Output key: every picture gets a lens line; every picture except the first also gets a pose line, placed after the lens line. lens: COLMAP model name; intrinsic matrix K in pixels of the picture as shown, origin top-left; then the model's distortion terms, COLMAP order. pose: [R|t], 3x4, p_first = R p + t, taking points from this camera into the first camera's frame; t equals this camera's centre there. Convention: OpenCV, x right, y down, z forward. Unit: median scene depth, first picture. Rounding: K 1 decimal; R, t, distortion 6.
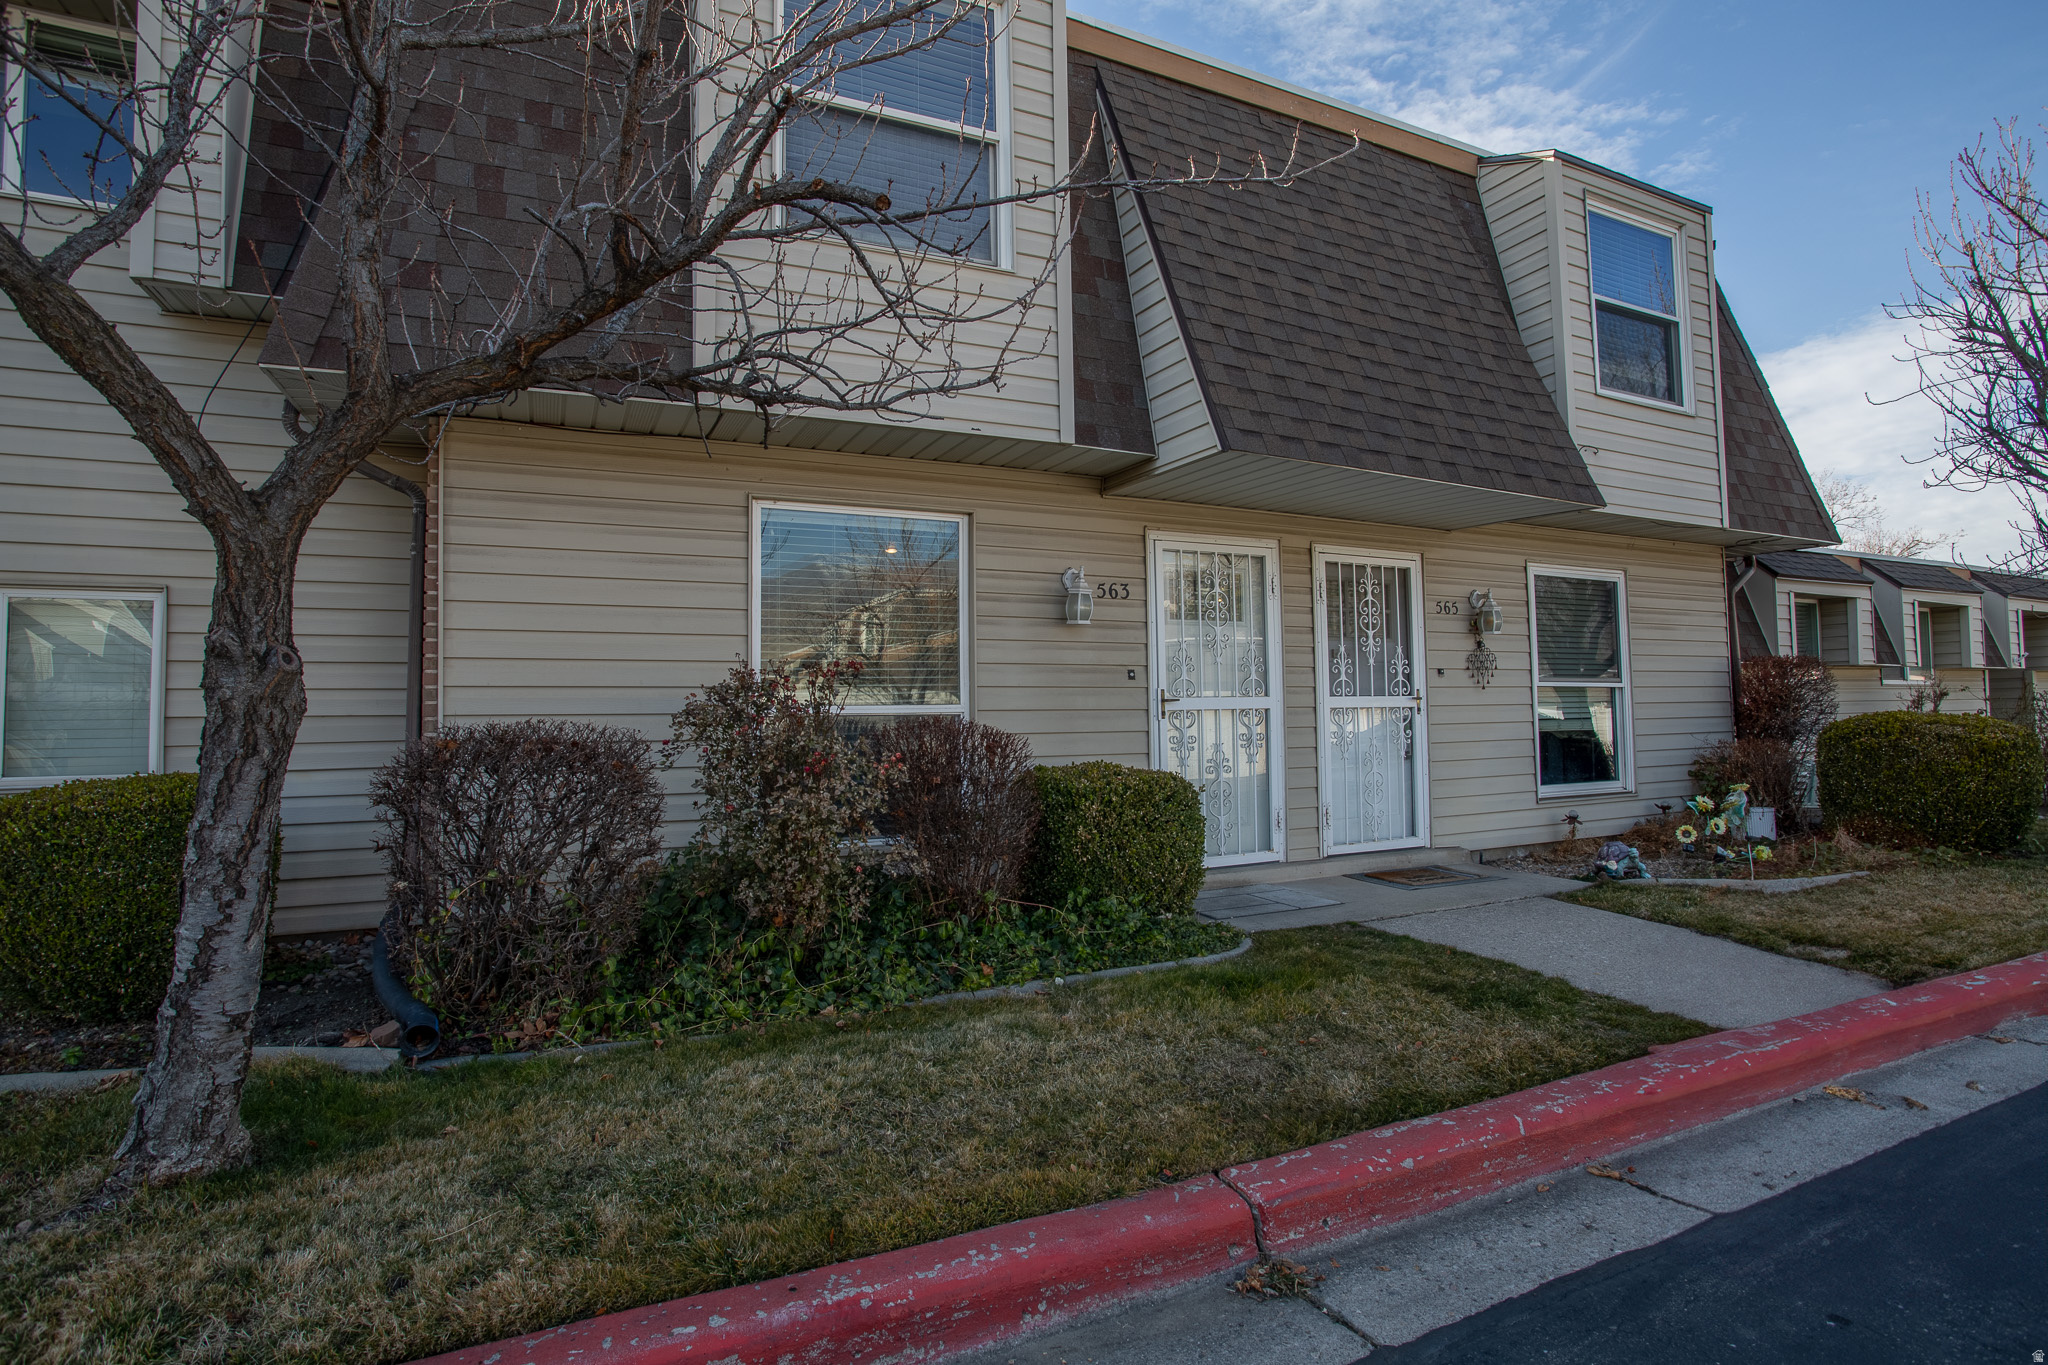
lens RADIAL K [[1004.3, 0, 1015.4], [0, 1004.3, 673.4], [0, 0, 1]] dist [-0.075807, 0.036572]
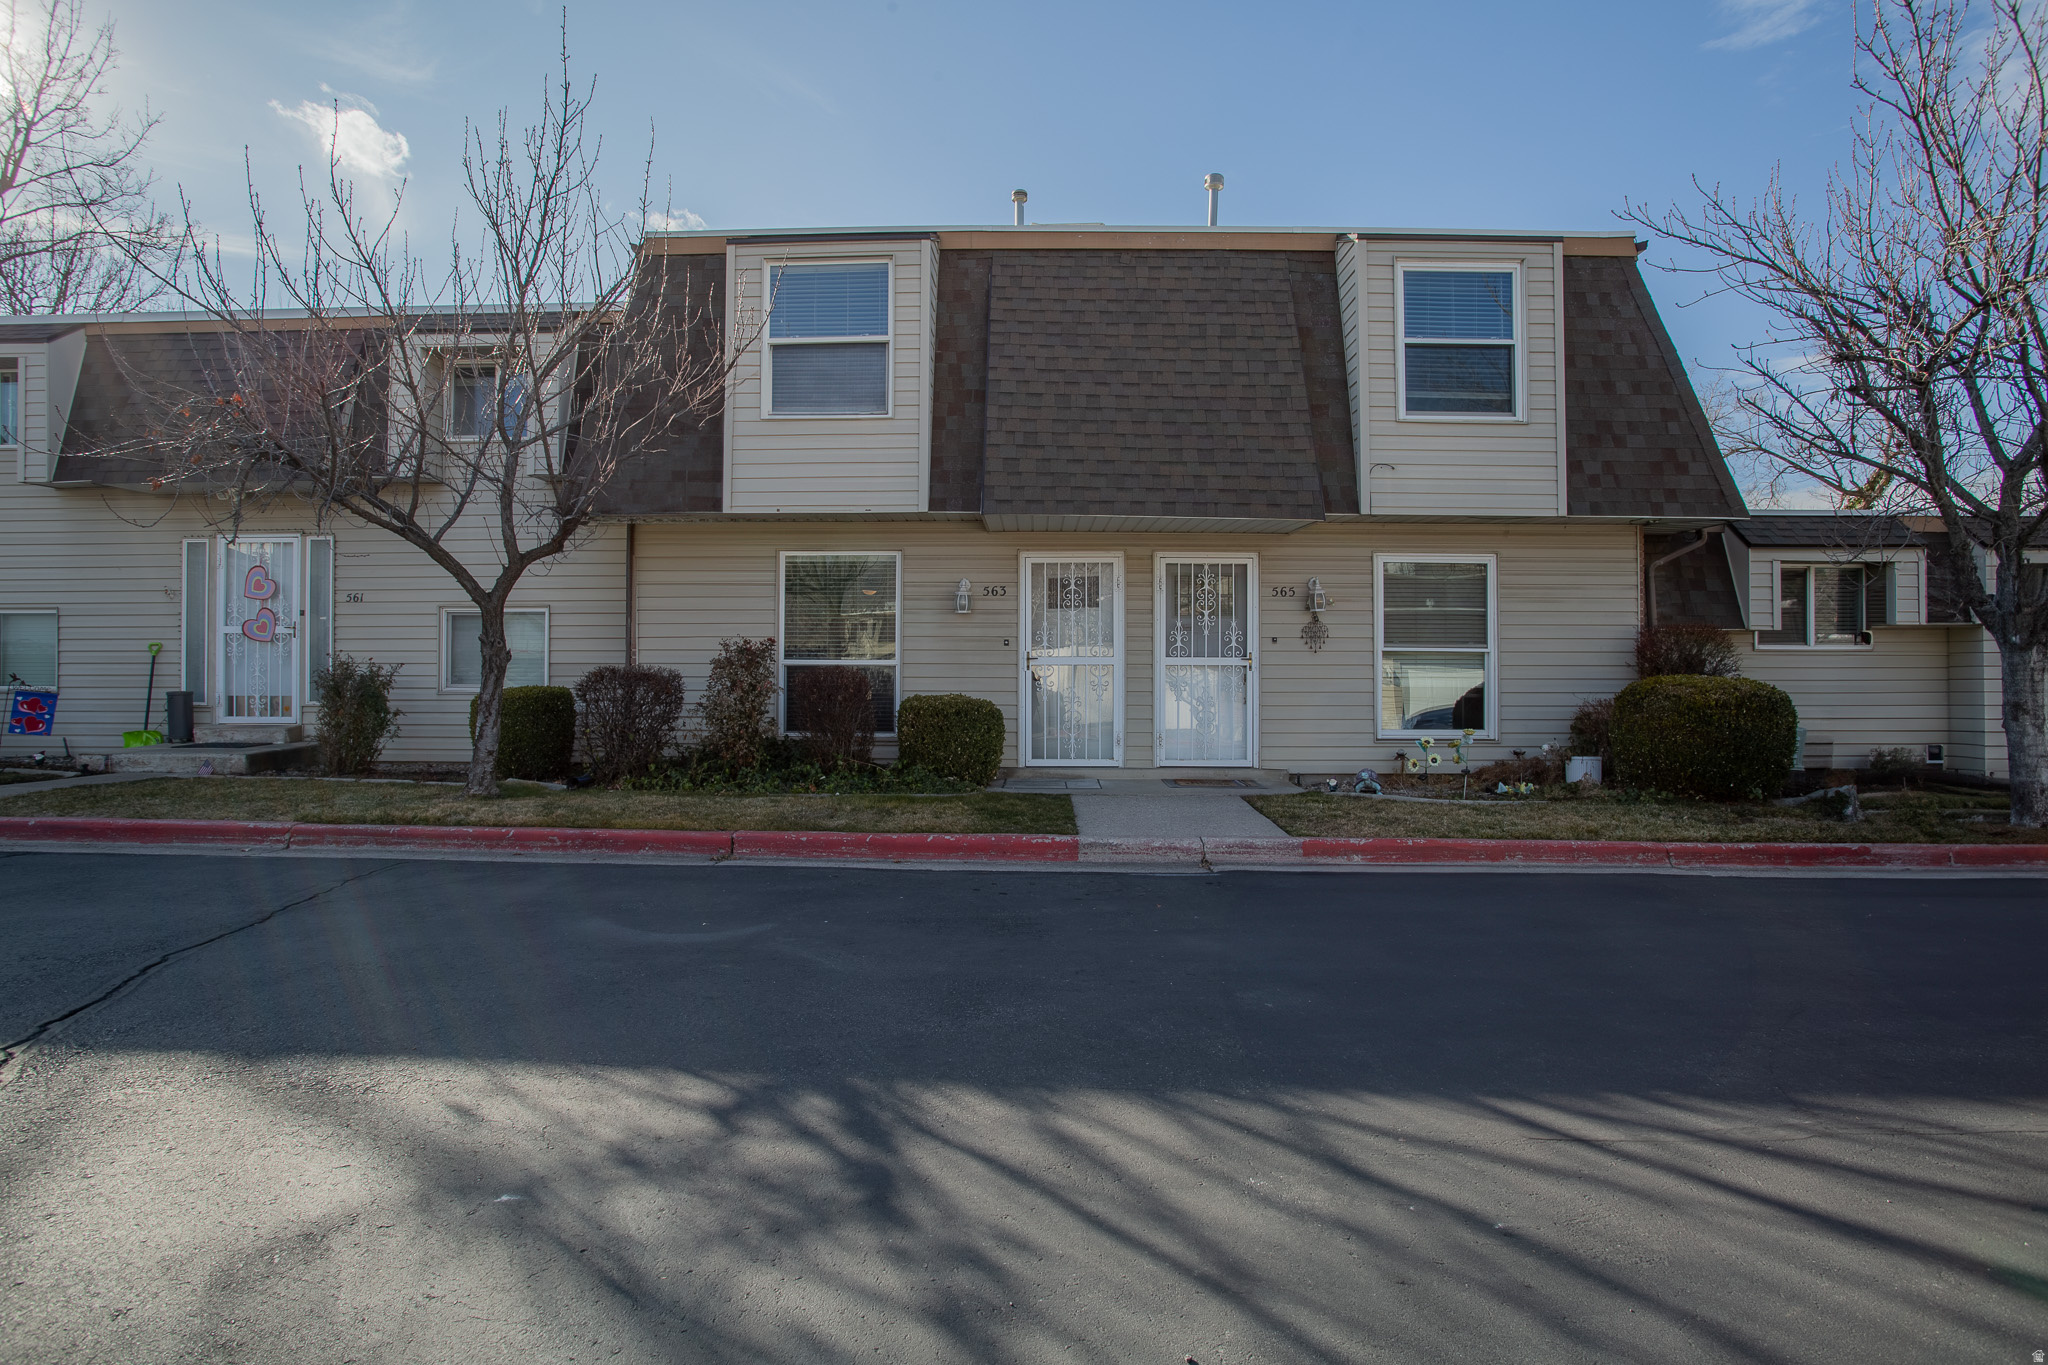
lens RADIAL K [[1004.3, 0, 1015.4], [0, 1004.3, 673.4], [0, 0, 1]] dist [-0.075807, 0.036572]
pose [[0.896719, 0.014074, -0.442376, 0.772324], [0.004085, 0.999189, 0.040070, -0.012764], [0.442581, -0.037739, 0.895934, -0.407708]]
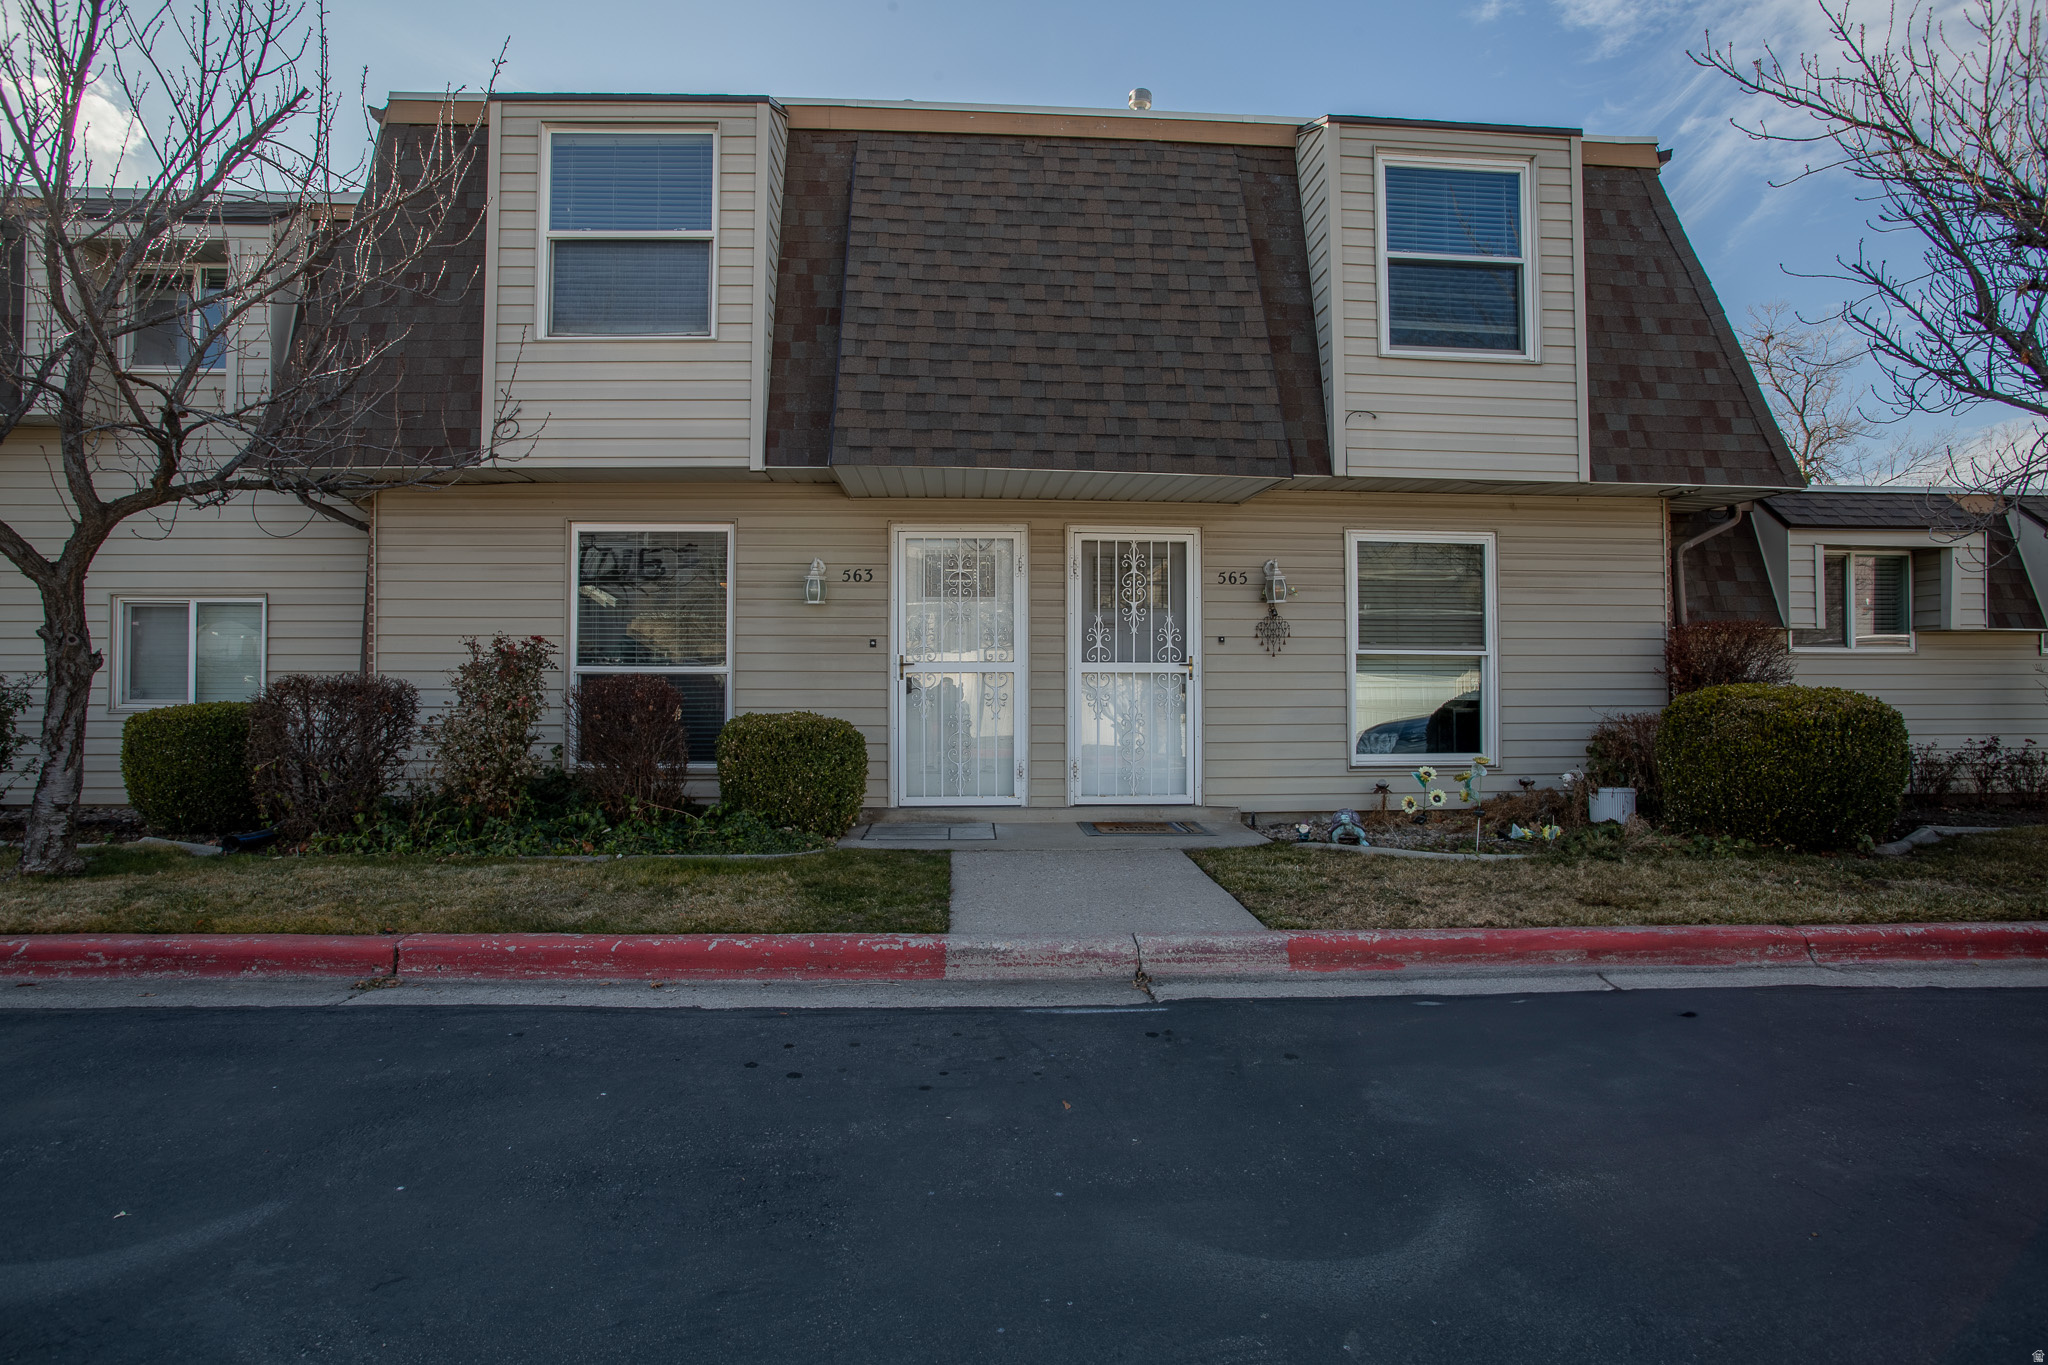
lens RADIAL K [[1004.3, 0, 1015.4], [0, 1004.3, 673.4], [0, 0, 1]] dist [-0.075807, 0.036572]
pose [[0.929197, 0.009276, -0.369469, 0.667131], [0.002894, 0.999472, 0.032369, -0.001014], [0.369574, -0.031146, 0.928679, -0.069246]]
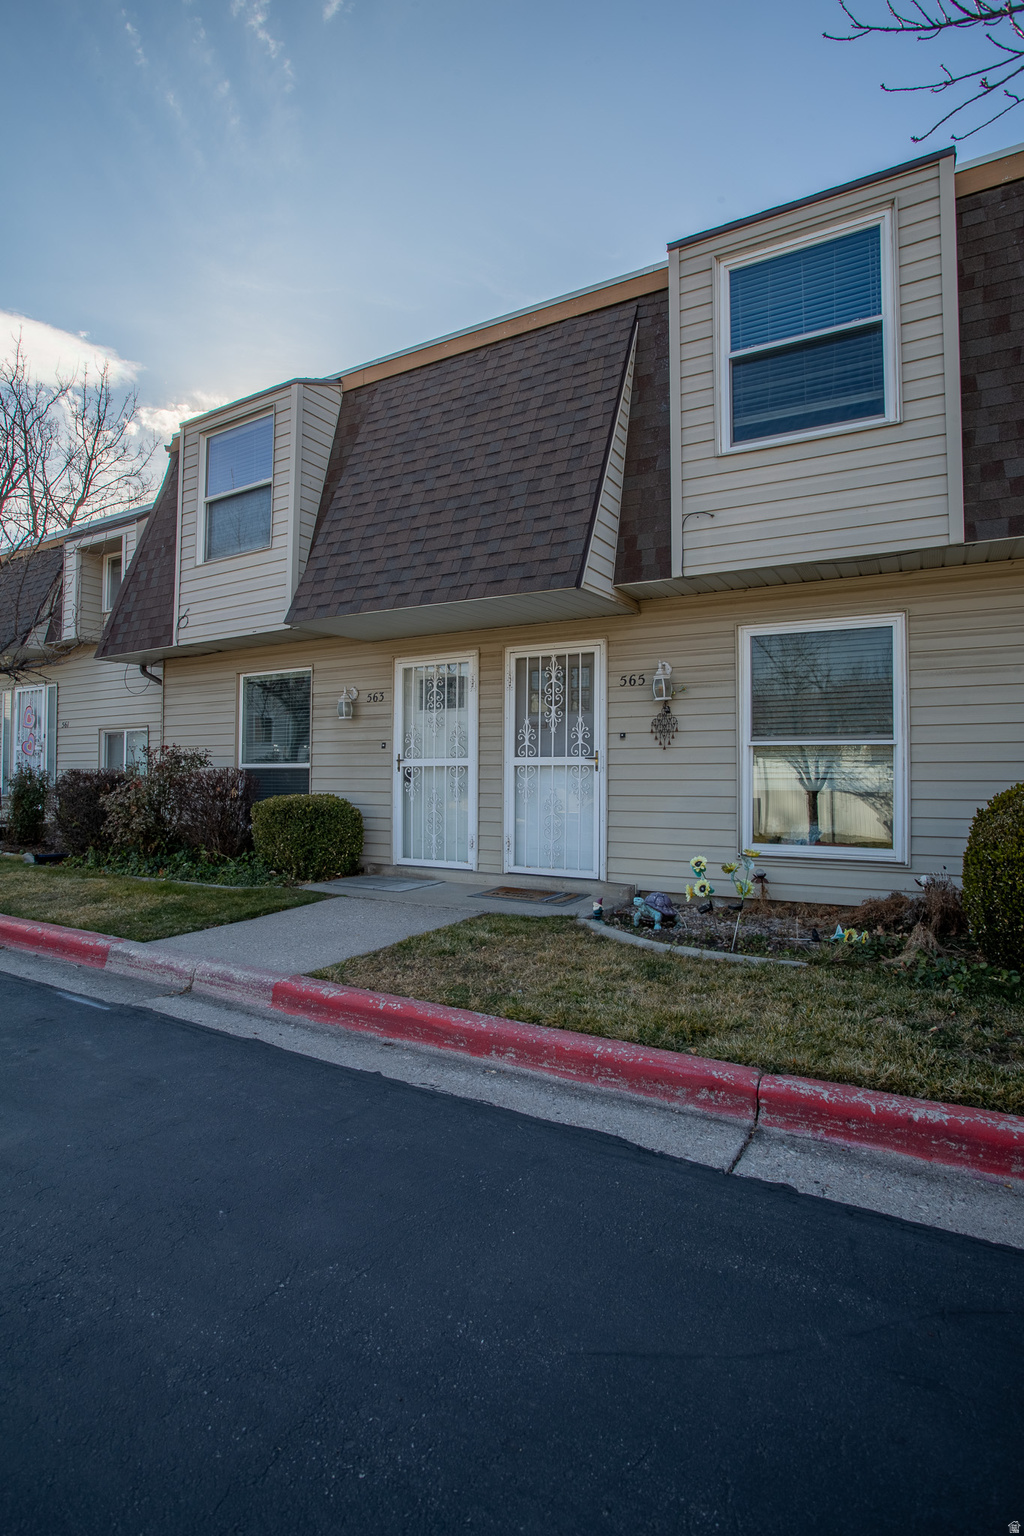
lens RADIAL K [[753.2, 0, 519.3], [0, 753.2, 765.1], [0, 0, 1]] dist [-0.075807, 0.036572]
pose [[0.581493, -0.000911, -0.813551, 1.174116], [0.021808, 0.999657, 0.014468, 0.019249], [0.813259, -0.026154, 0.581314, 0.407175]]
